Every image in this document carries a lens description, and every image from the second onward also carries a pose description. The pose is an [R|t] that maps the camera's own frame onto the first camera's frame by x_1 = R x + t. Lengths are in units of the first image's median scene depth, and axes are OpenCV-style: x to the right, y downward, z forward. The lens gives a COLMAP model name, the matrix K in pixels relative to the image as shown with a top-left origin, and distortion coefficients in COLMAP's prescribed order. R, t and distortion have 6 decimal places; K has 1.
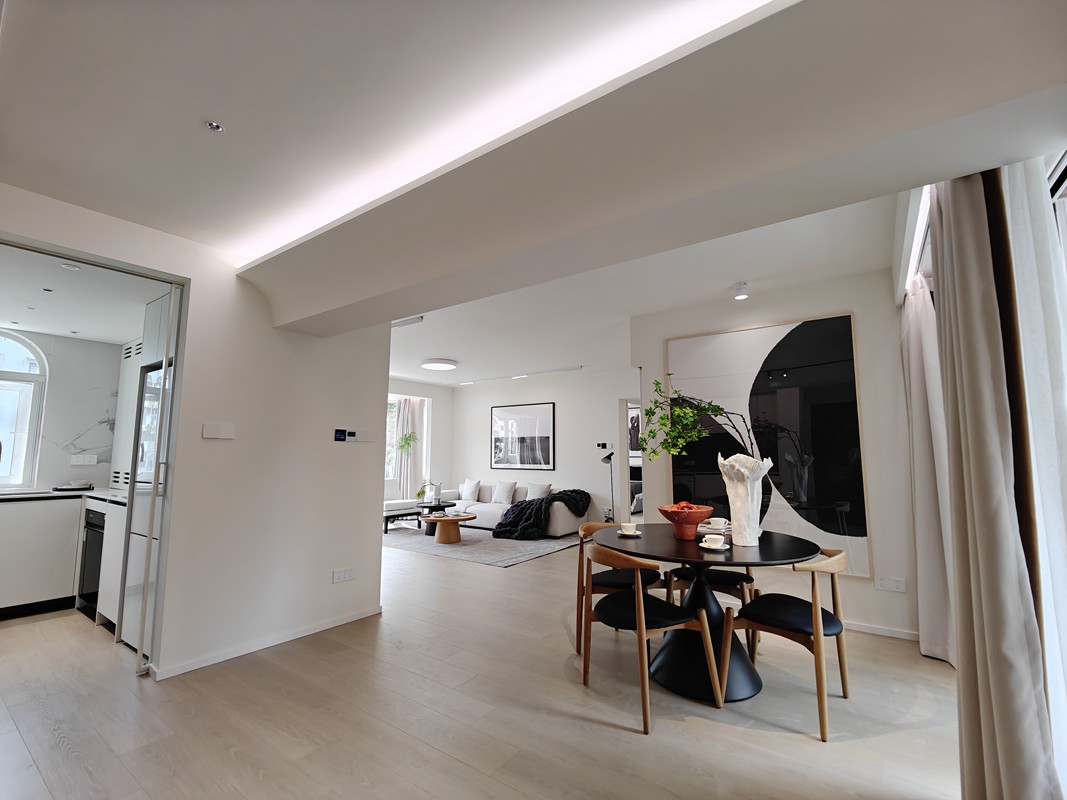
lens RADIAL K [[465.9, 0, 543.1], [0, 465.9, 405.2], [0, 0, 1]] dist [-0.001261, -0.002487]
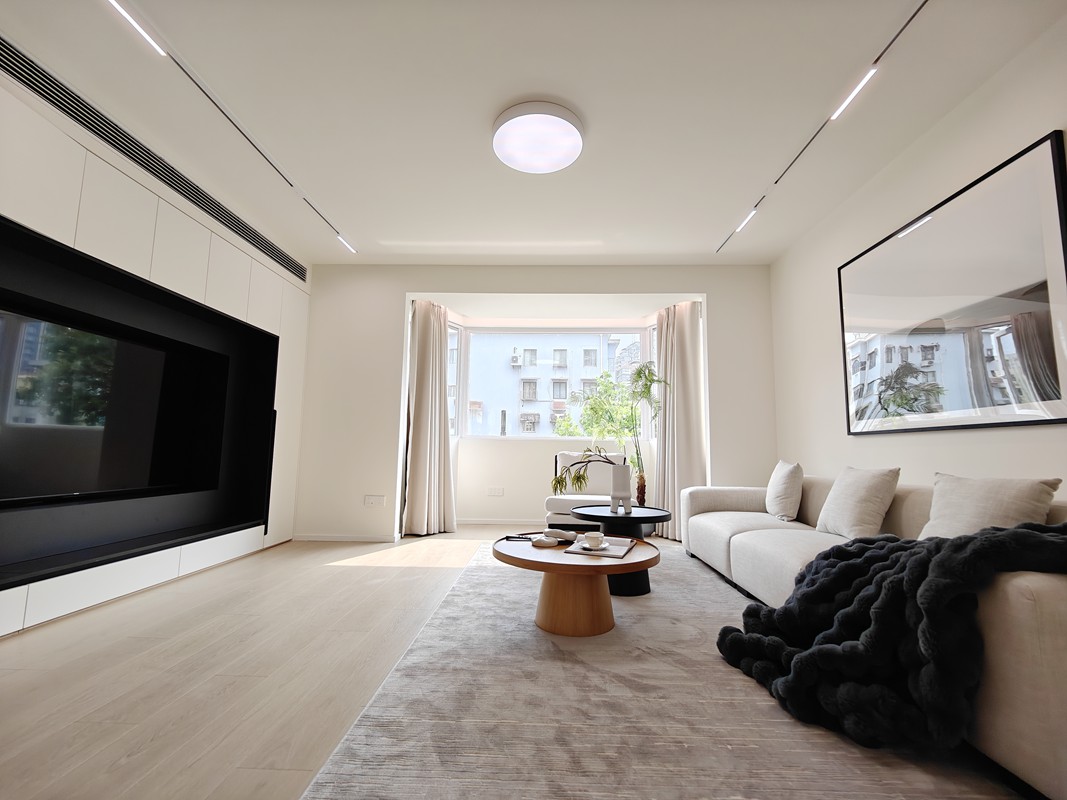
lens RADIAL K [[465.9, 0, 533.8], [0, 465.9, 403.5], [0, 0, 1]] dist [-0.001261, -0.002487]
pose [[0.540992, -0.079196, -0.837291, 0.070641], [0.071106, 0.996299, -0.048293, 0.135965], [0.838016, -0.033410, 0.544621, 0.729772]]
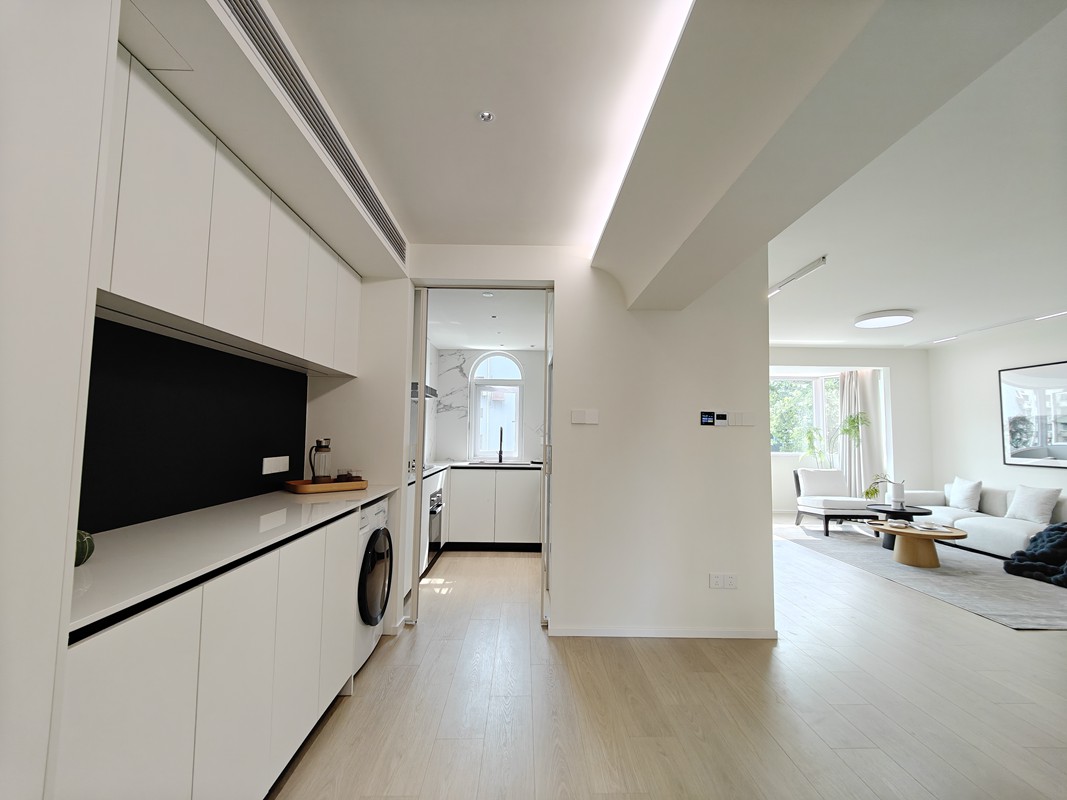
lens RADIAL K [[465.9, 0, 533.6], [0, 465.9, 402.9], [0, 0, 1]] dist [-0.001261, -0.002487]
pose [[0.589373, -0.047650, -0.806455, 0.033509], [0.071477, 0.997420, -0.006697, 0.008363], [0.804693, -0.053696, 0.591258, 0.105805]]
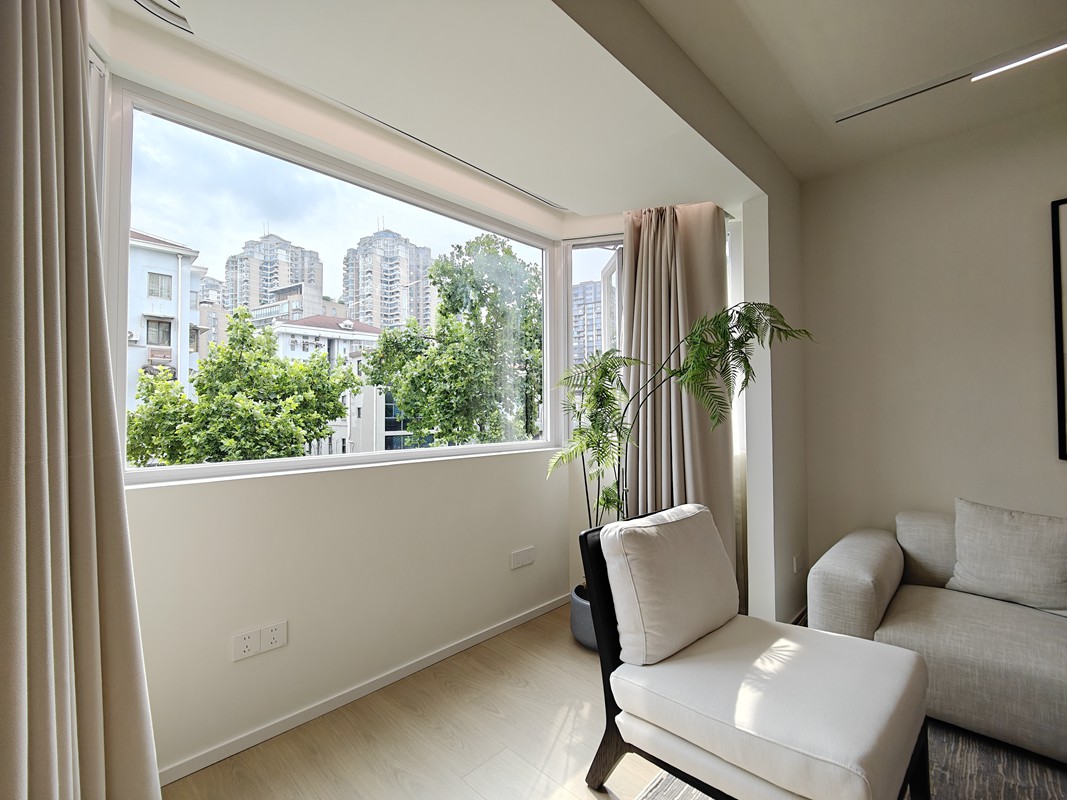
lens RADIAL K [[465.9, 0, 530.5], [0, 465.9, 410.3], [0, 0, 1]] dist [-0.001261, -0.002487]
pose [[0.985702, -0.001862, -0.168487, -0.408939], [0.018107, 0.995319, 0.094931, 0.100763], [0.167522, -0.096625, 0.981122, 0.875194]]
